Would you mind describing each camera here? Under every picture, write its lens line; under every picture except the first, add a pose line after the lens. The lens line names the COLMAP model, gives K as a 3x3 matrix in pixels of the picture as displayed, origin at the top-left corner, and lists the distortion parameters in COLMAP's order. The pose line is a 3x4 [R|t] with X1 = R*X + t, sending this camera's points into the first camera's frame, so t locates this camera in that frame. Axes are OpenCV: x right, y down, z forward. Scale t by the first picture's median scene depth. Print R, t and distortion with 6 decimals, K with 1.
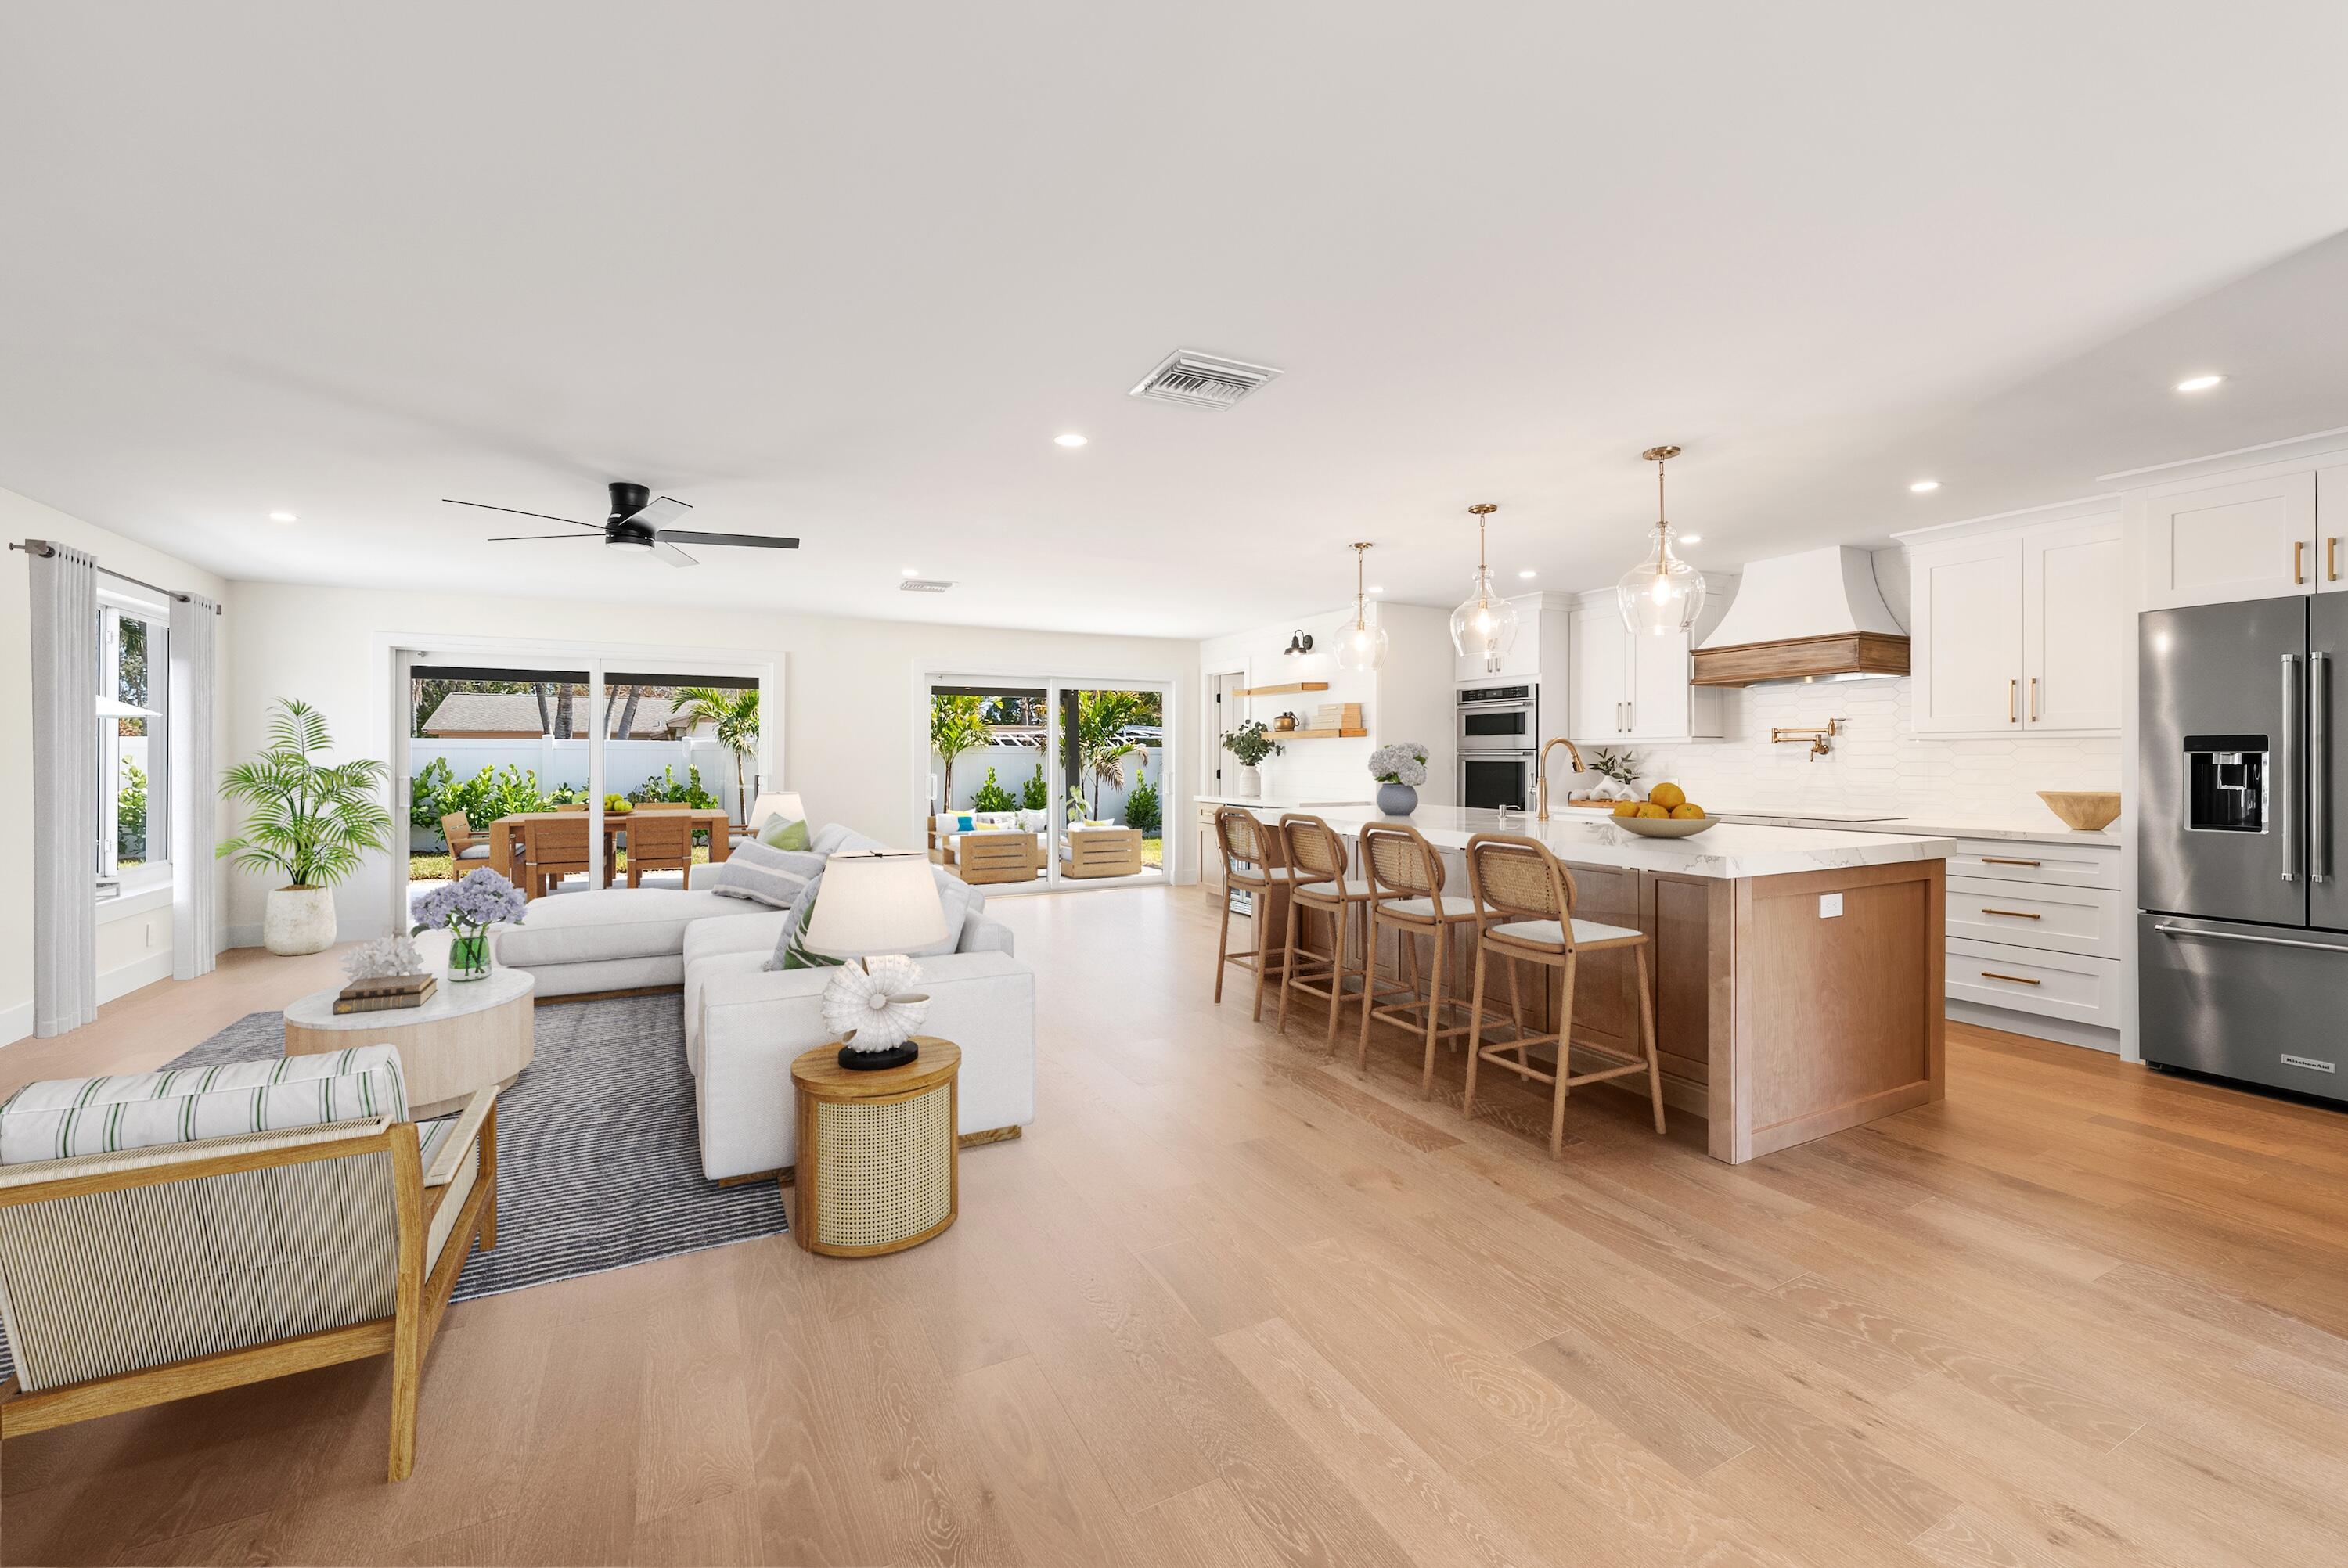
lens RADIAL K [[981.4, 0, 1179.4], [0, 981.4, 762.7], [0, 0, 1]] dist [-0.000661, -0.000030]
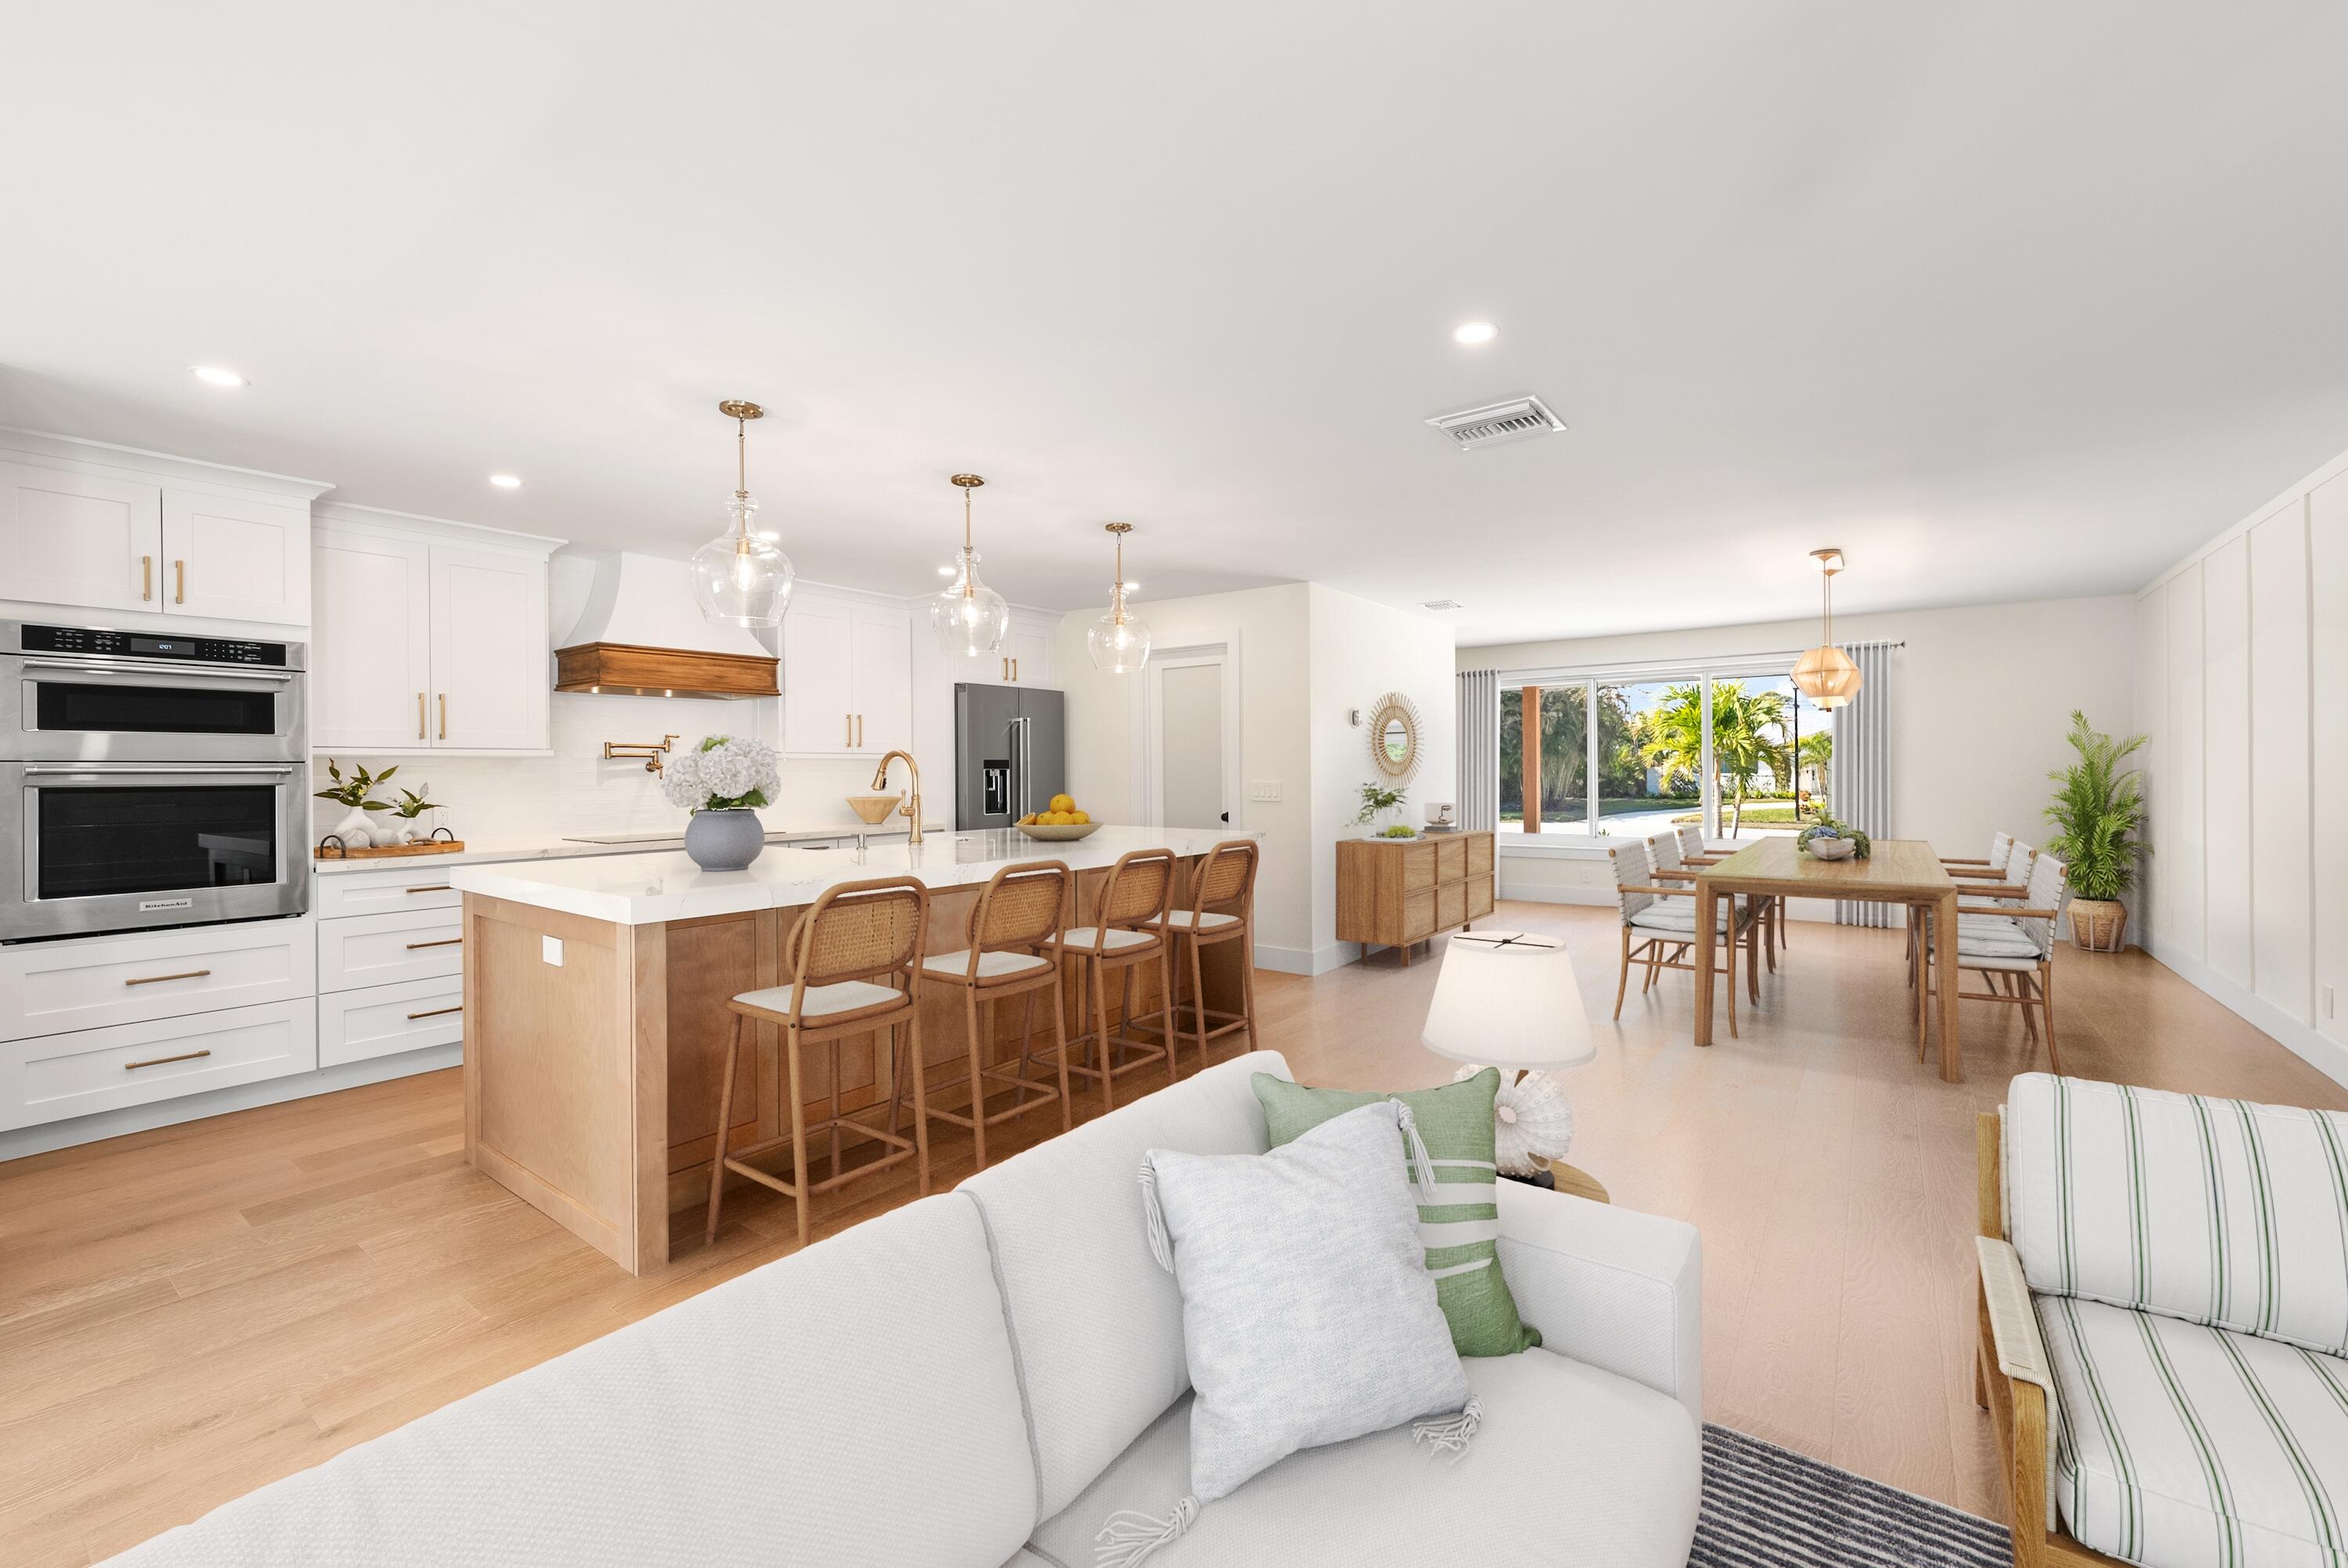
lens RADIAL K [[981.4, 0, 1179.4], [0, 981.4, 762.7], [0, 0, 1]] dist [-0.000661, -0.000030]
pose [[-0.448901, 0.007851, 0.893547, -0.333232], [0.007600, 0.999959, -0.004968, -0.007590], [-0.893549, 0.004561, -0.448942, 0.798499]]
